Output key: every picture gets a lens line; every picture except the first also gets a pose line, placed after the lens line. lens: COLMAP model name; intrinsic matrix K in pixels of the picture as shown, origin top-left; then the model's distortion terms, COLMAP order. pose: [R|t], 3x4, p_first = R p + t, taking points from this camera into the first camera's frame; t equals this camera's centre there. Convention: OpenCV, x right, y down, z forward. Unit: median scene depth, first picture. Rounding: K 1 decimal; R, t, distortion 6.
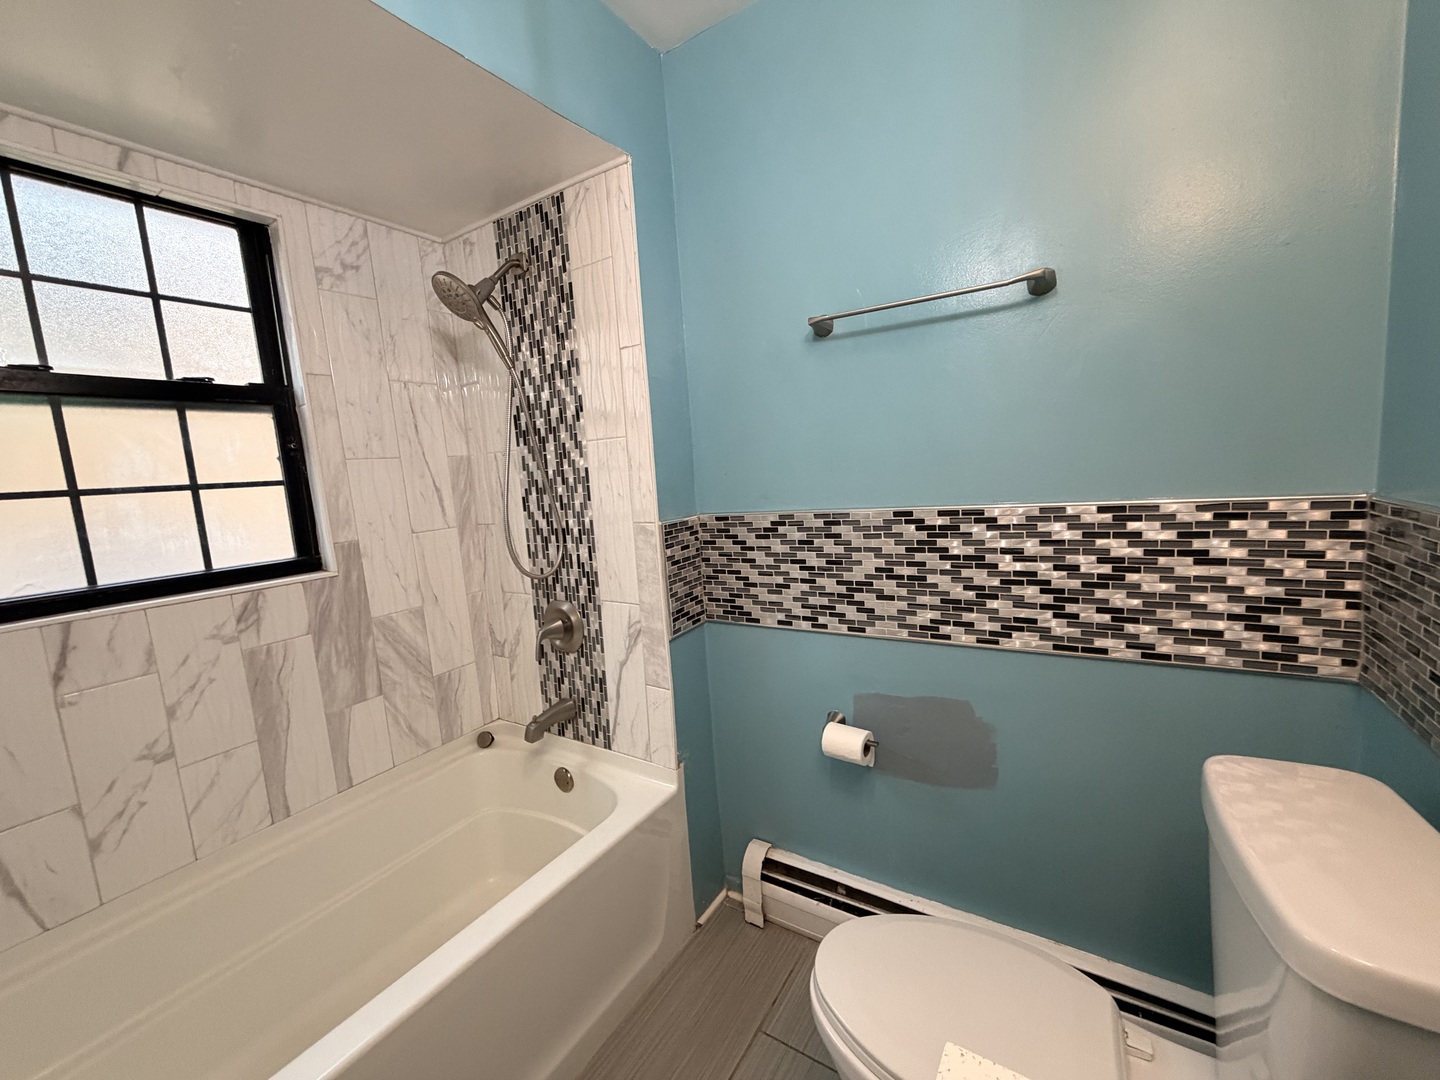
lens RADIAL K [[575.2, 0, 719.4], [0, 575.2, 540.9], [0, 0, 1]] dist [0.000630, 0.000117]
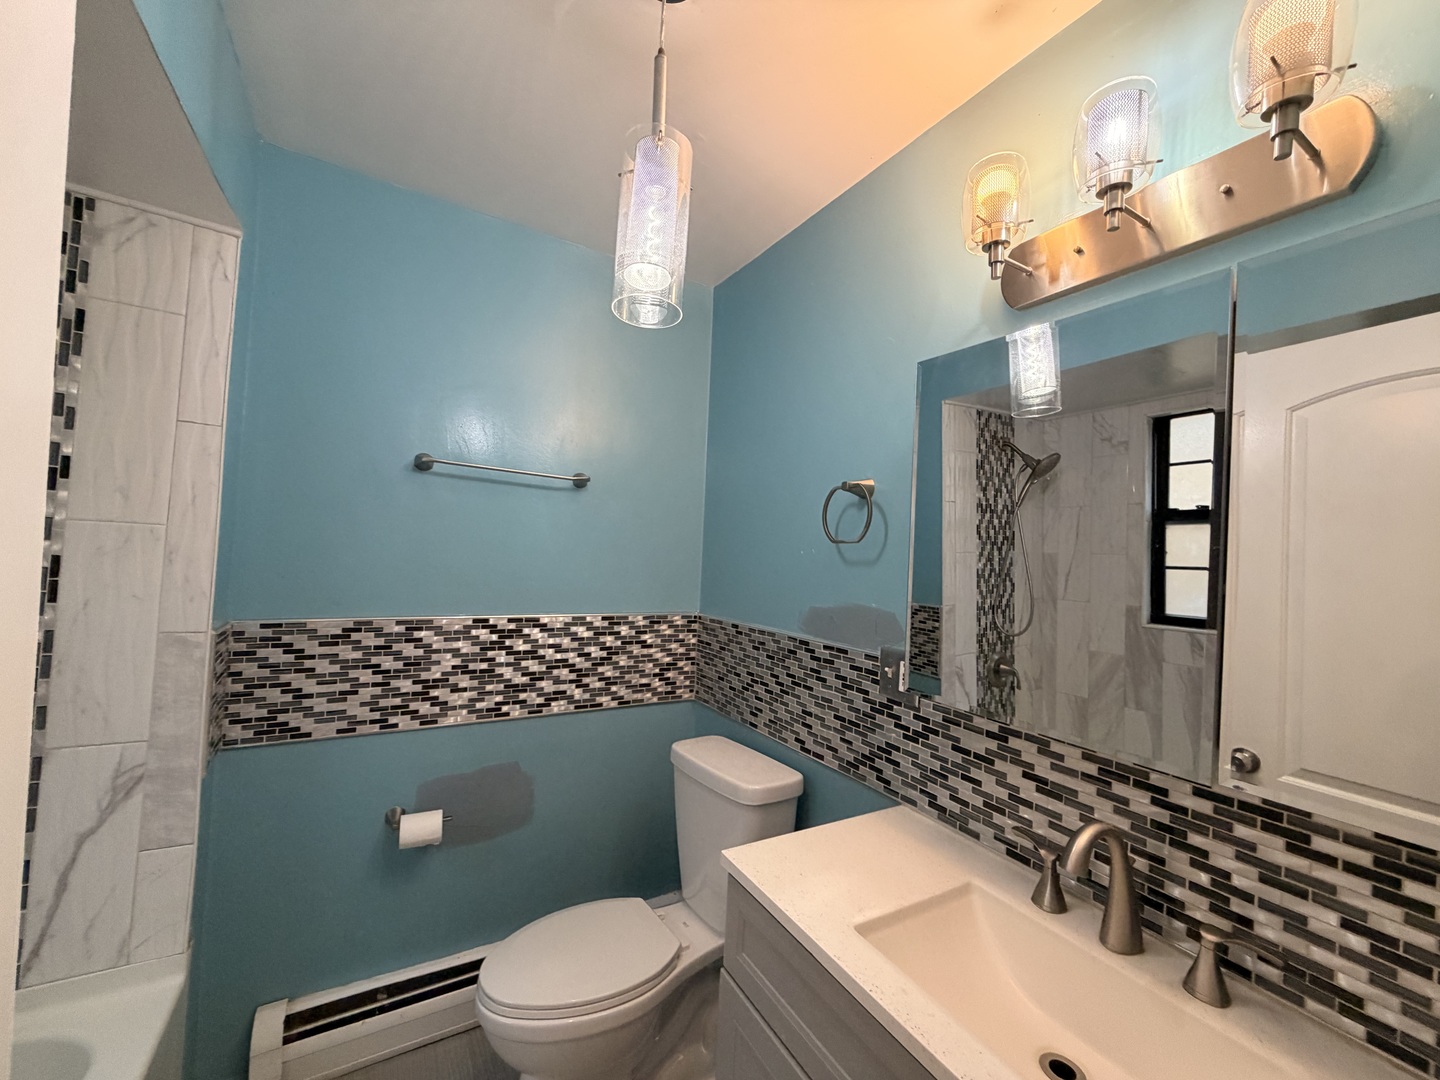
lens RADIAL K [[575.2, 0, 712.7], [0, 575.2, 542.0], [0, 0, 1]] dist [0.000630, 0.000117]
pose [[0.434733, 0.117456, 0.892867, -0.628837], [0.033912, 0.988620, -0.146564, -0.015377], [-0.899921, 0.093995, 0.425802, -0.032145]]
